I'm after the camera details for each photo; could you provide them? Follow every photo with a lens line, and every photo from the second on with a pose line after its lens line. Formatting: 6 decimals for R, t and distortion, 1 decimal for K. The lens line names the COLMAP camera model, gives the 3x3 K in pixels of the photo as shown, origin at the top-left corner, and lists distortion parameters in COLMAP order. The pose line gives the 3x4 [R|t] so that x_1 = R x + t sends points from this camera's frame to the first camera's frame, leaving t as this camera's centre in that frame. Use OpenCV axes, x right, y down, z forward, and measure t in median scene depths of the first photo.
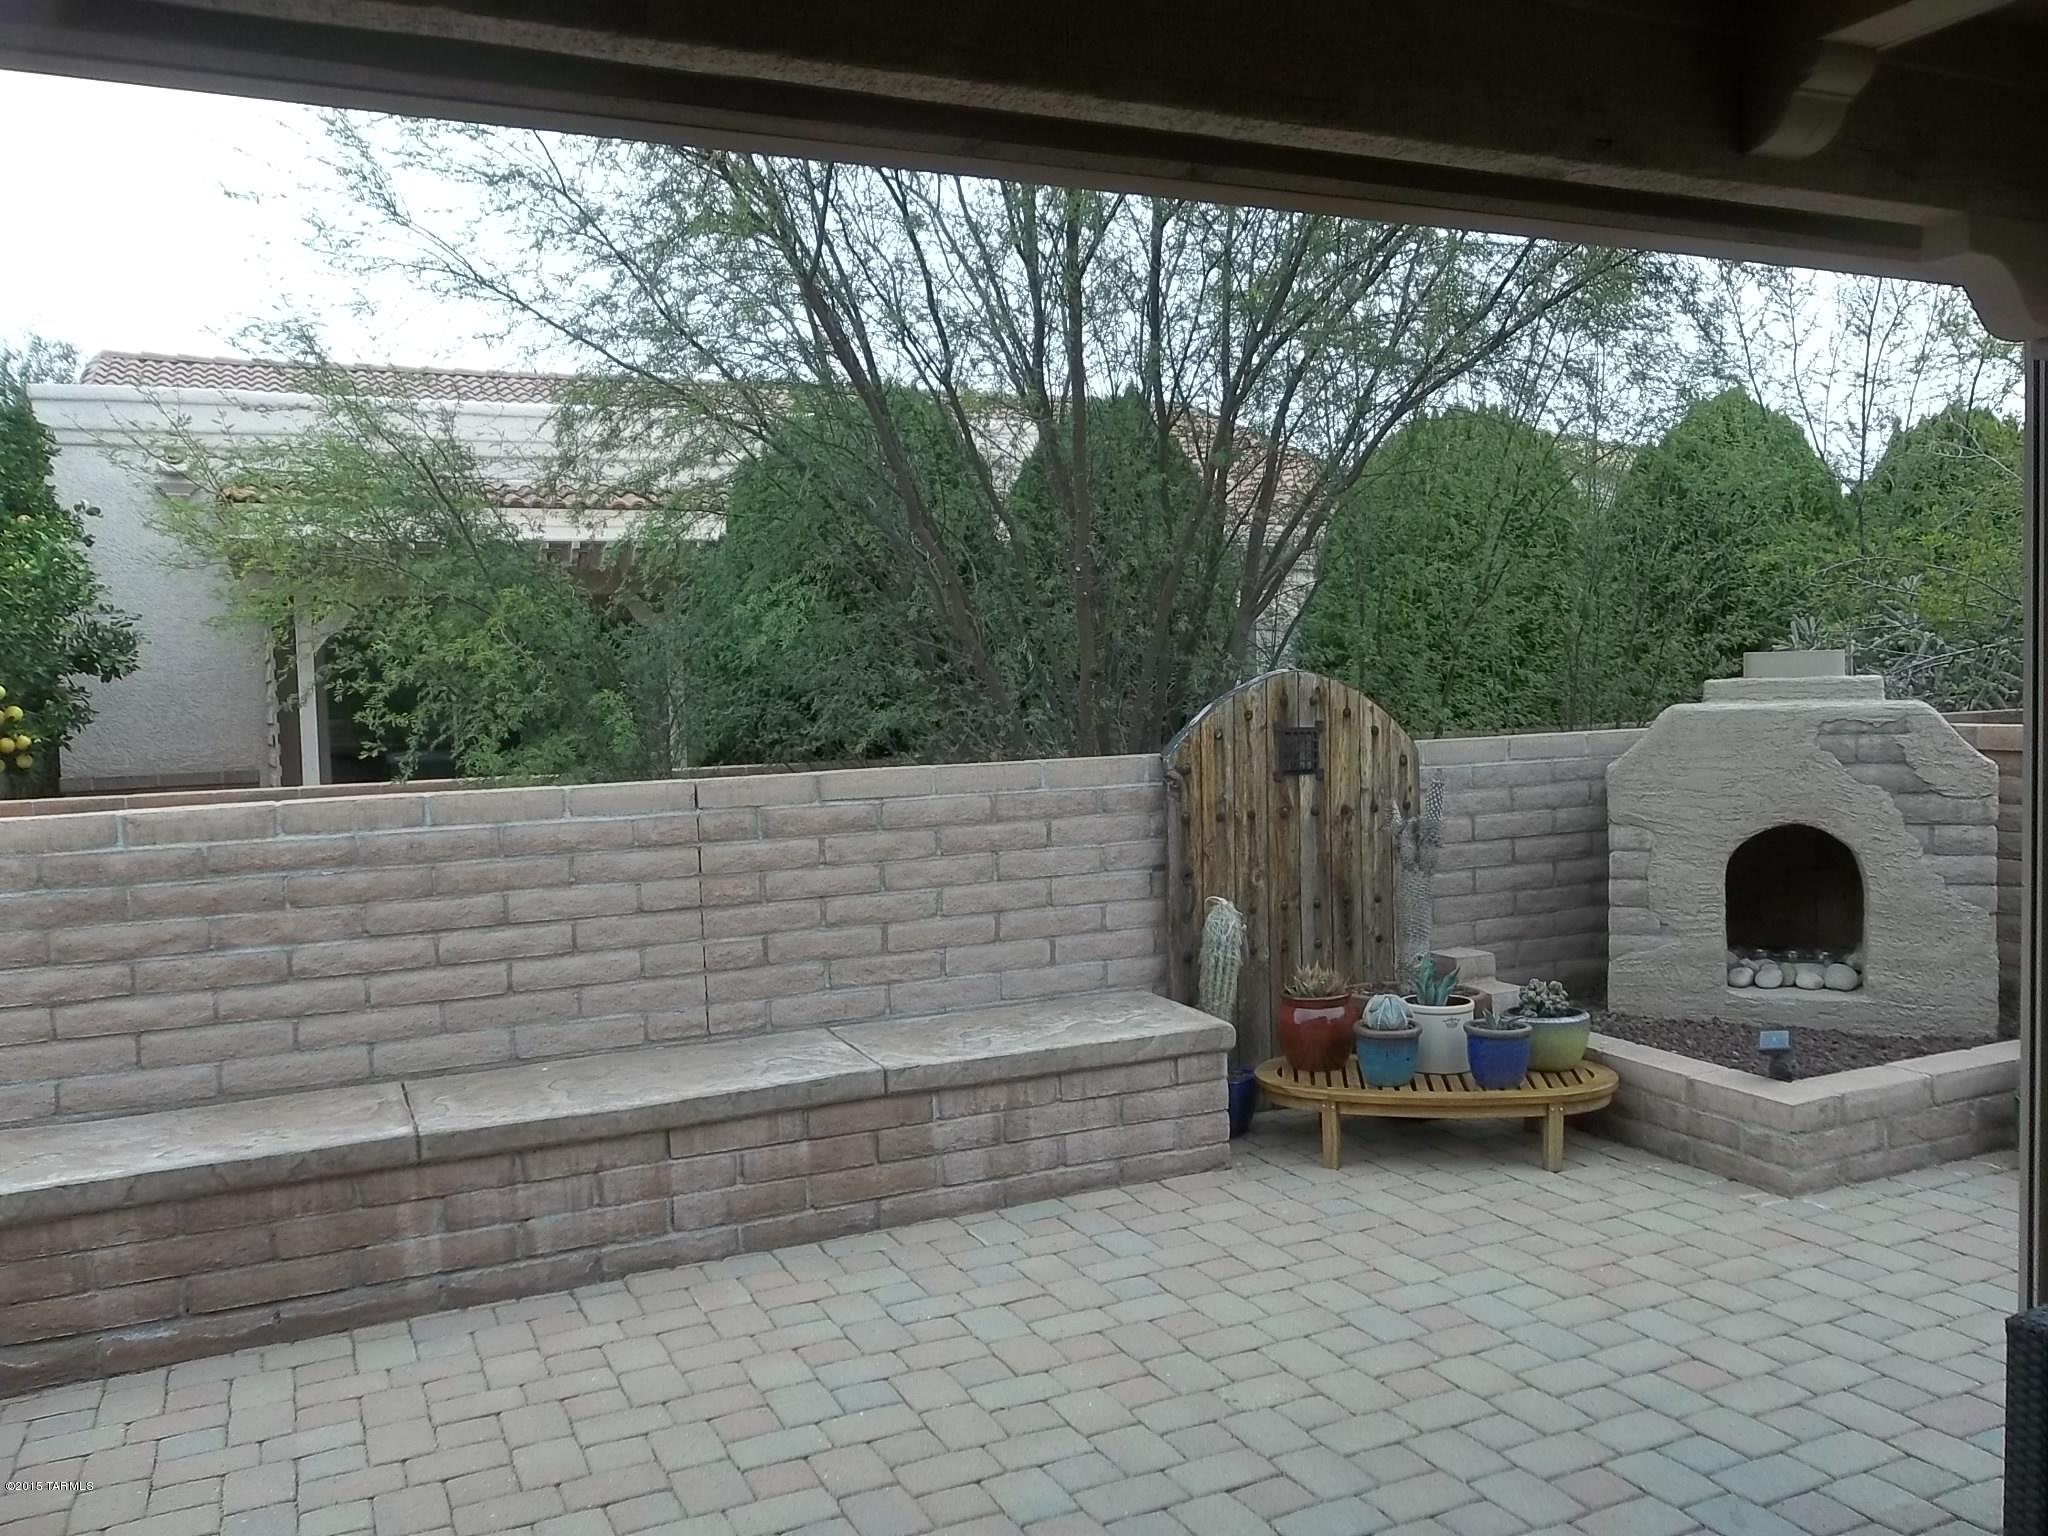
lens RADIAL K [[1667.4, 0, 1023.9], [0, 1667.4, 769.1], [0, 0, 1]] dist [0.007334, 0.002575]
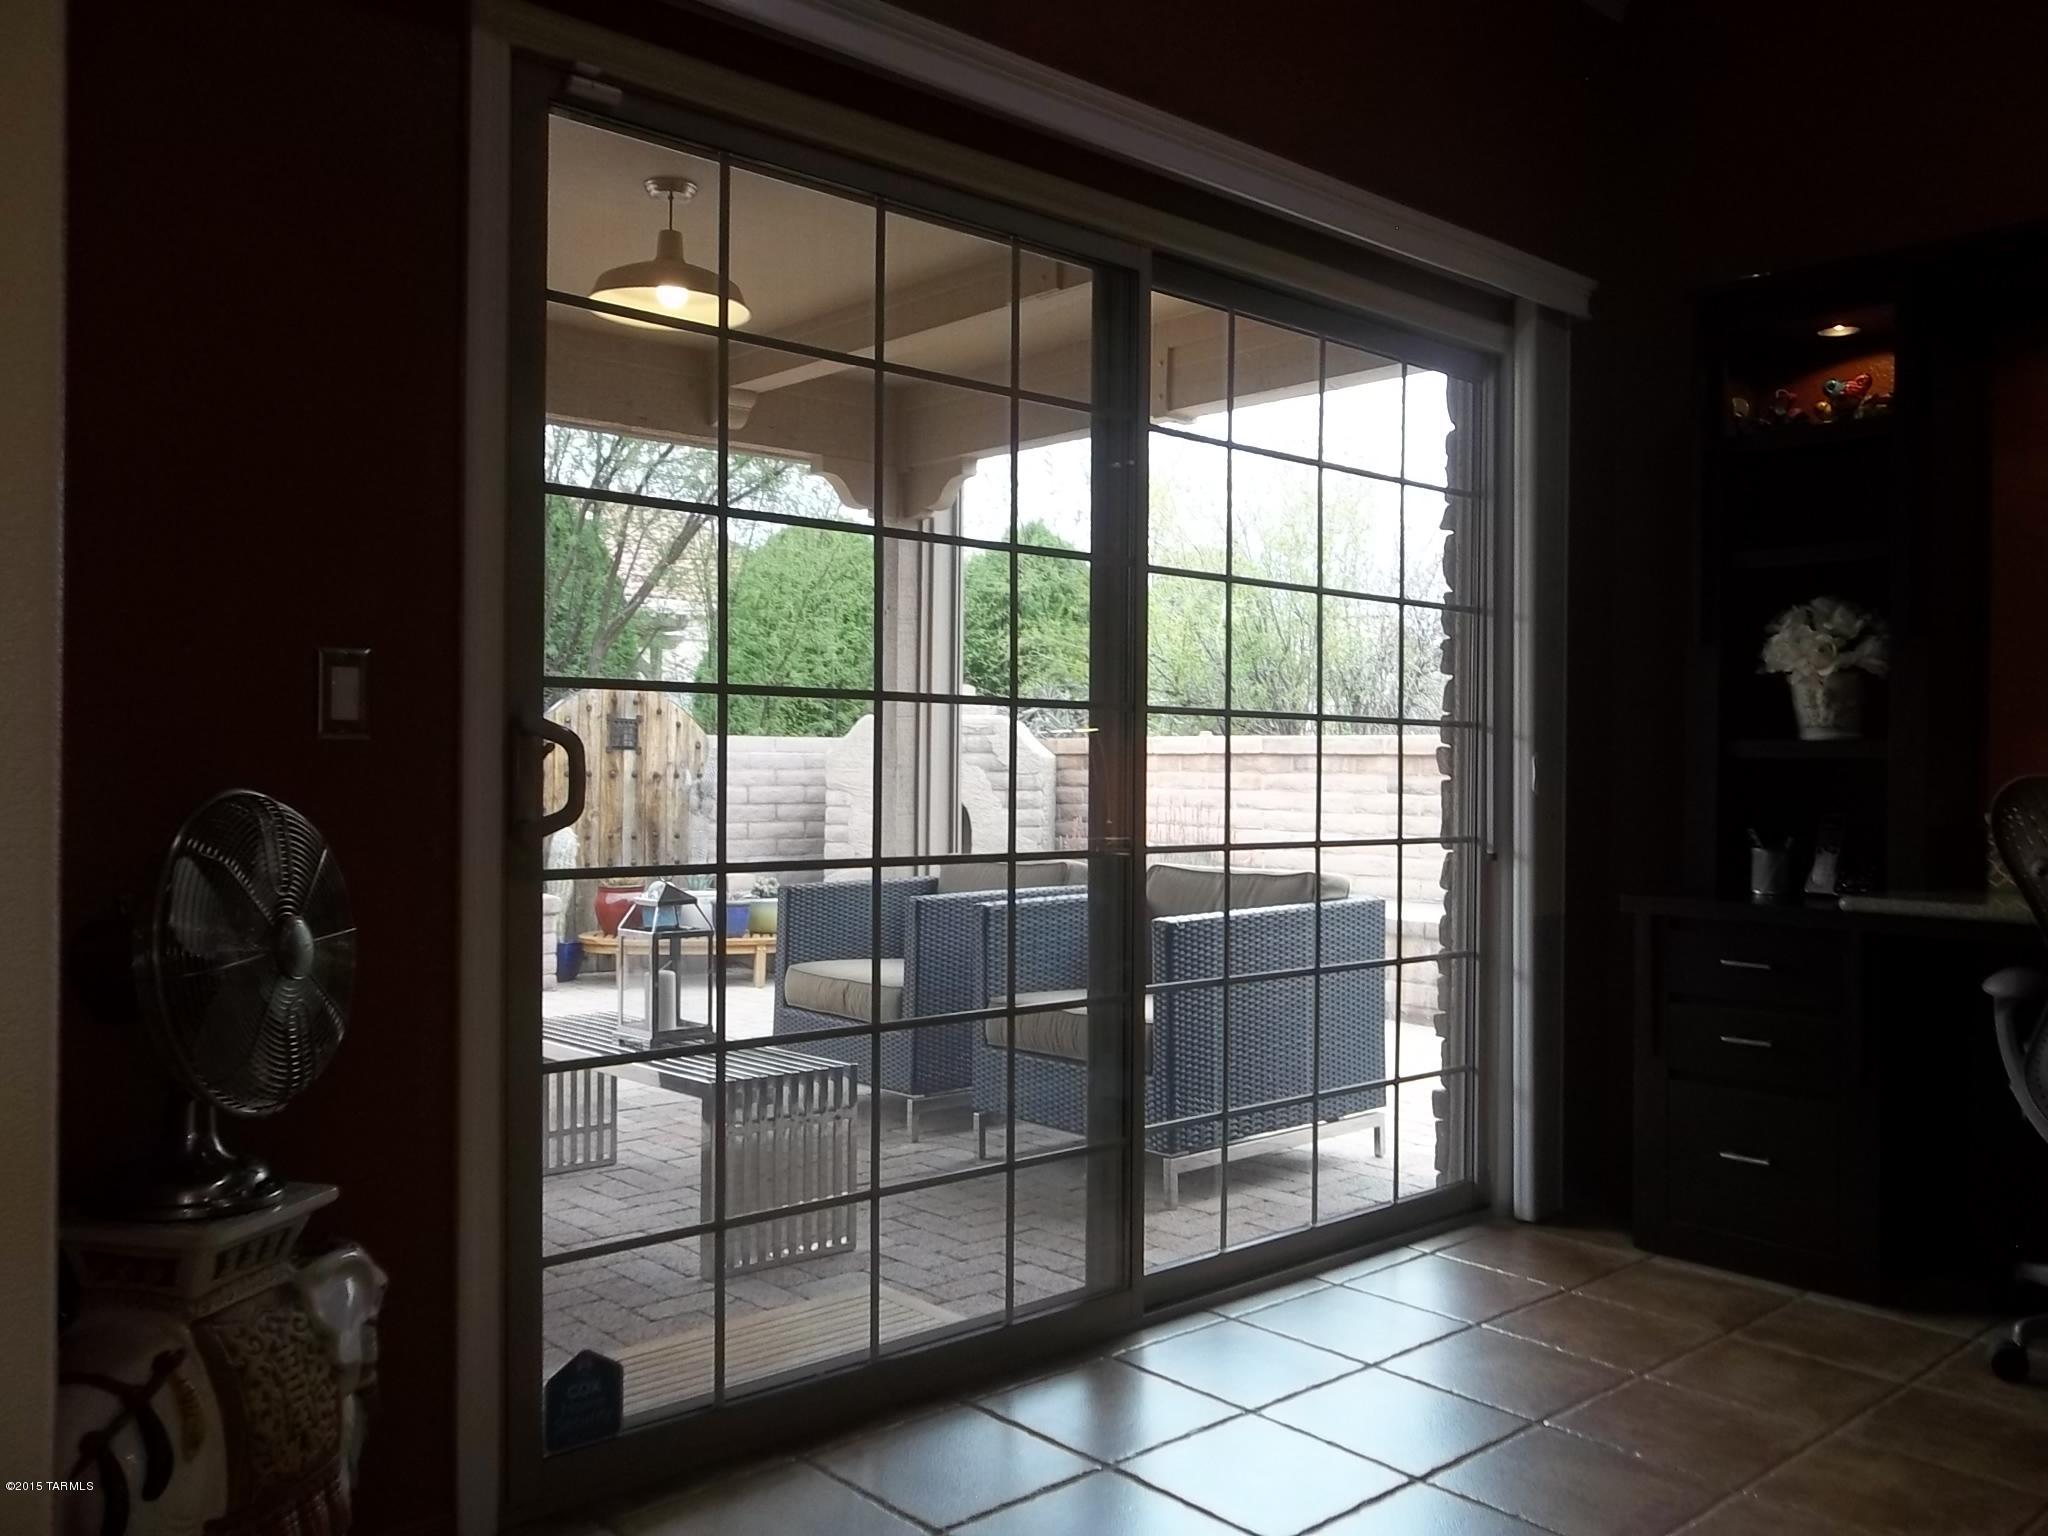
lens RADIAL K [[1667.4, 0, 1033.7], [0, 1667.4, 769.8], [0, 0, 1]] dist [0.007334, 0.002575]
pose [[0.954795, 0.038004, 0.294825, 0.074131], [-0.019720, 0.997707, -0.064745, 0.110998], [-0.296610, 0.056004, 0.953355, -0.543888]]
